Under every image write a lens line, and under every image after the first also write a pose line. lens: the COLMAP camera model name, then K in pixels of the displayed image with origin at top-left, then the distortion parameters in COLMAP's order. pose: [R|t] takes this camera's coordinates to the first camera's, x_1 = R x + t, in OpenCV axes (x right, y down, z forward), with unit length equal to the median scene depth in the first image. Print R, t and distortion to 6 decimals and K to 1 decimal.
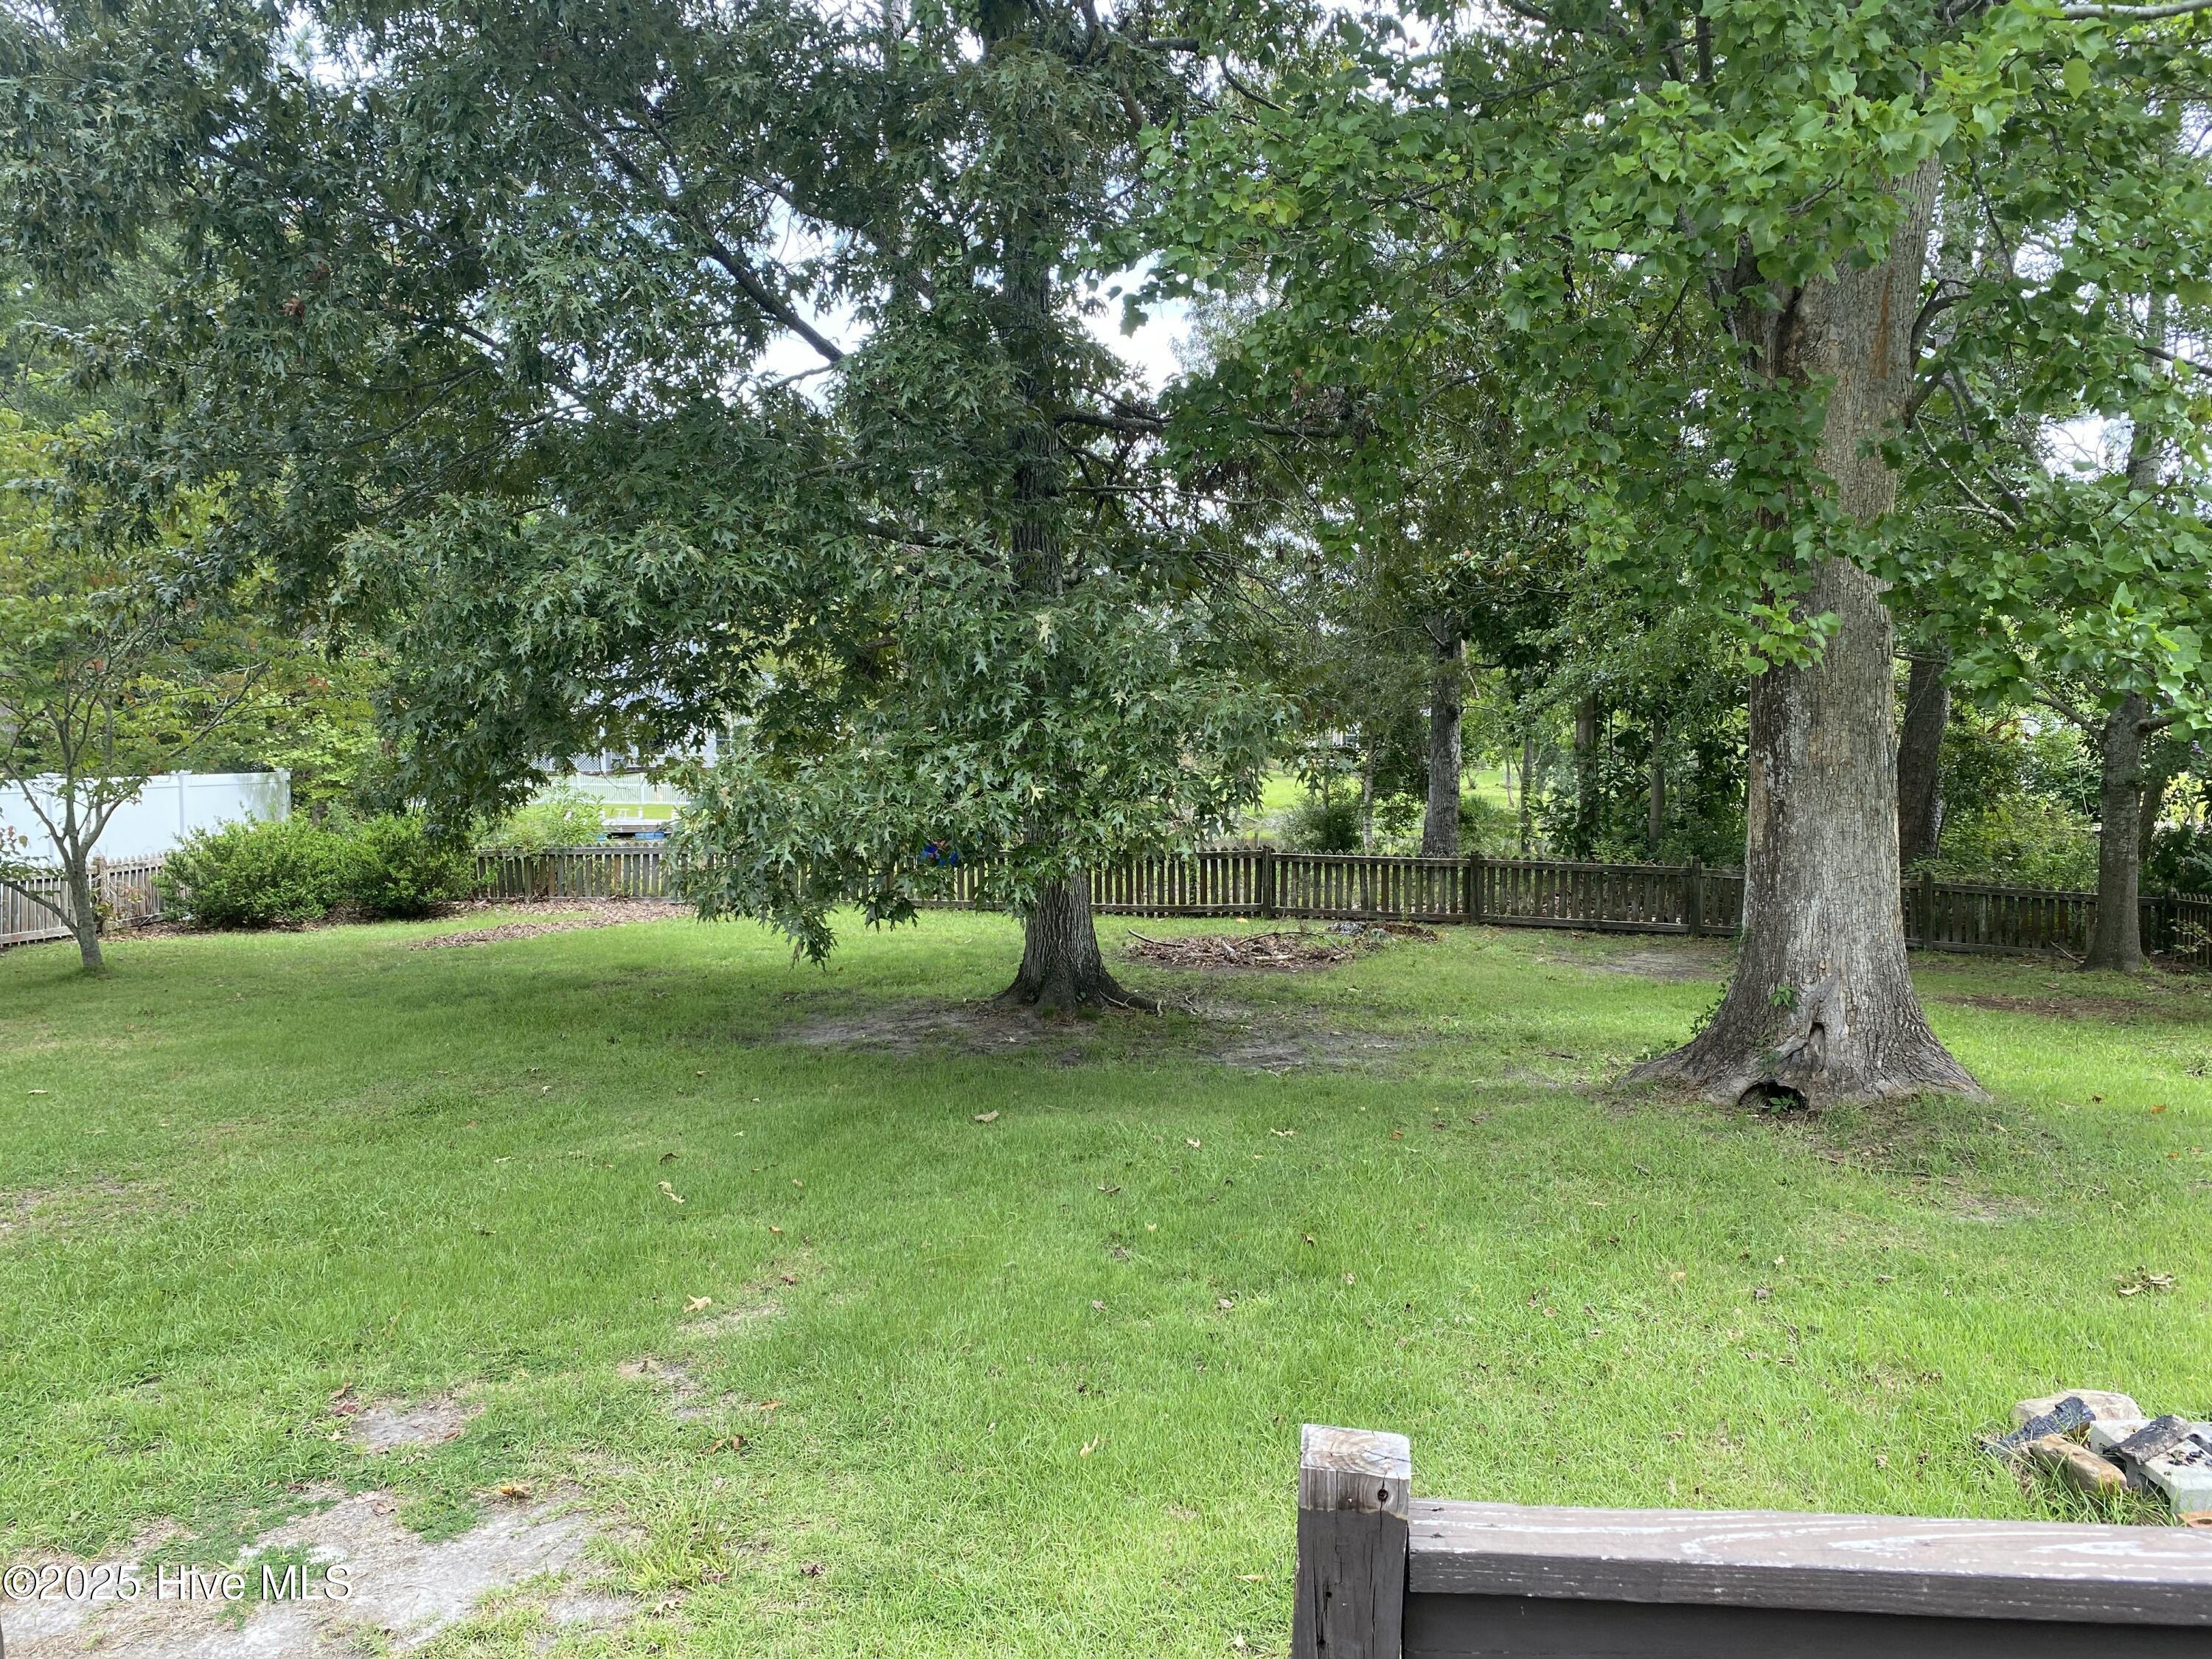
lens RADIAL K [[1686.4, 0, 1106.3], [0, 1686.4, 829.0], [0, 0, 1]] dist [0.001580, -0.004925]
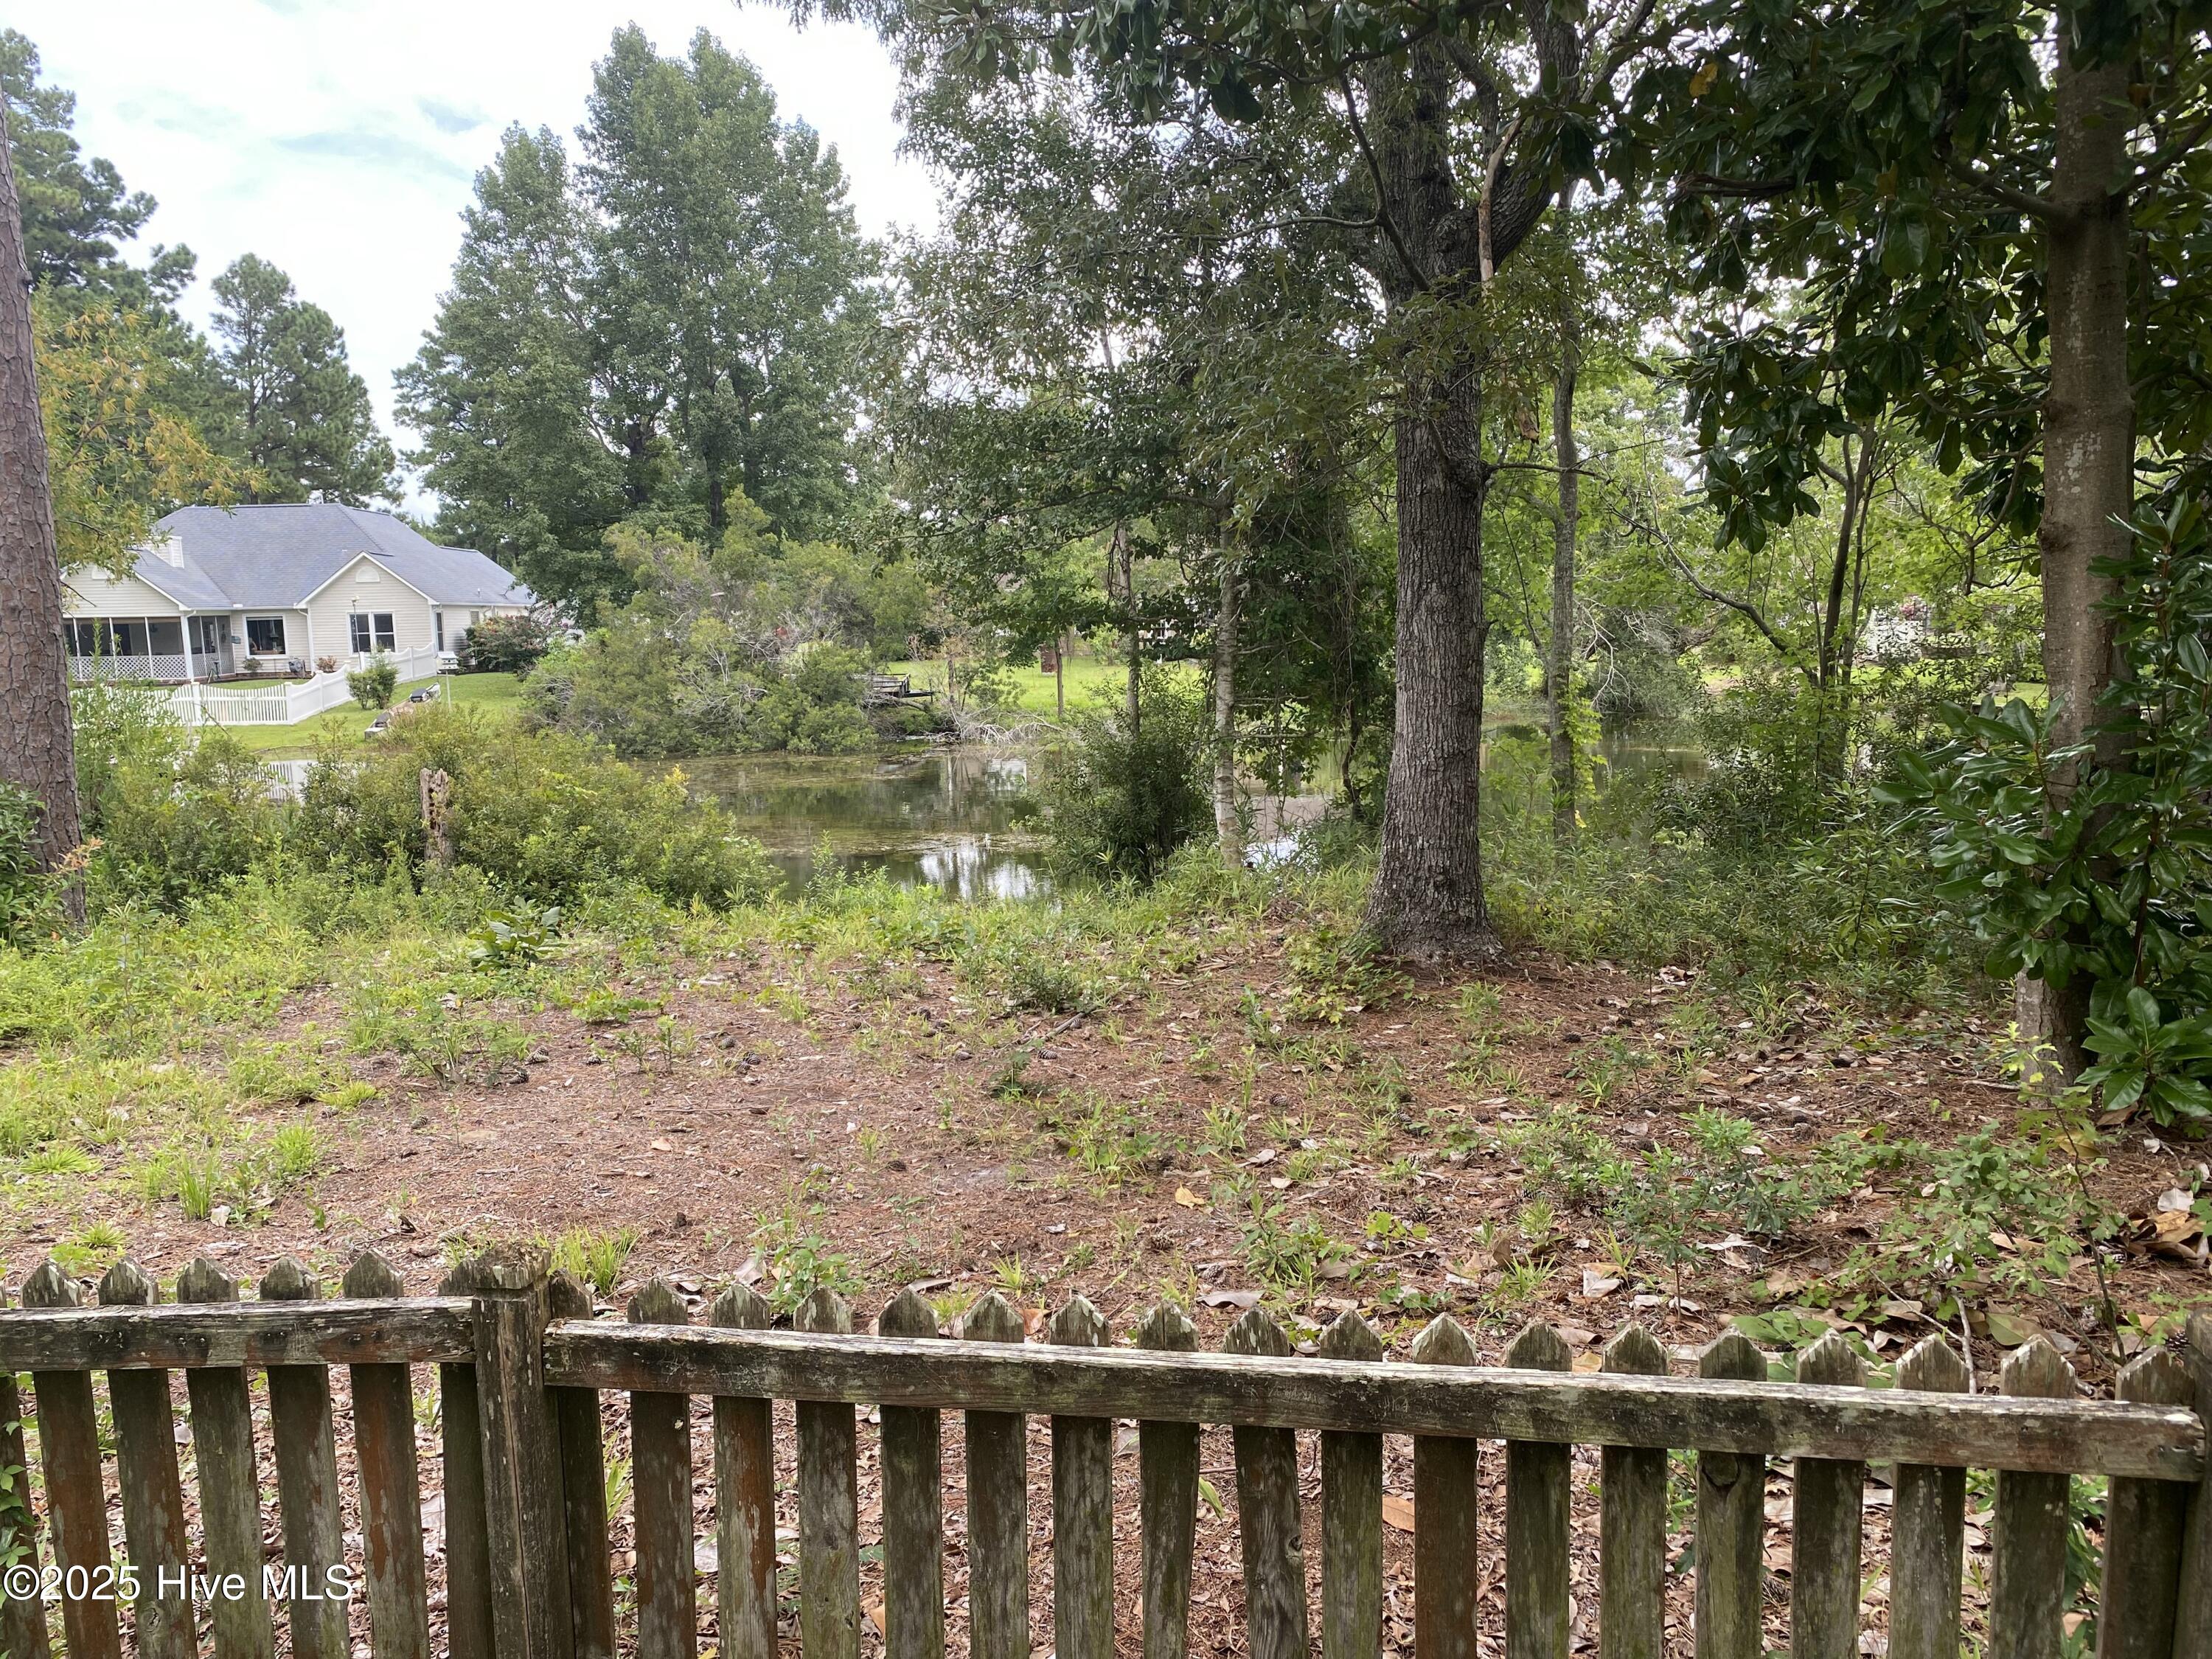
lens RADIAL K [[1686.4, 0, 1106.2], [0, 1686.4, 831.3], [0, 0, 1]] dist [0.001580, -0.004925]
pose [[0.995098, -0.030405, 0.094104, 0.128565], [0.023757, 0.997195, 0.070978, -0.031345], [-0.095998, -0.068395, 0.993029, 0.870184]]
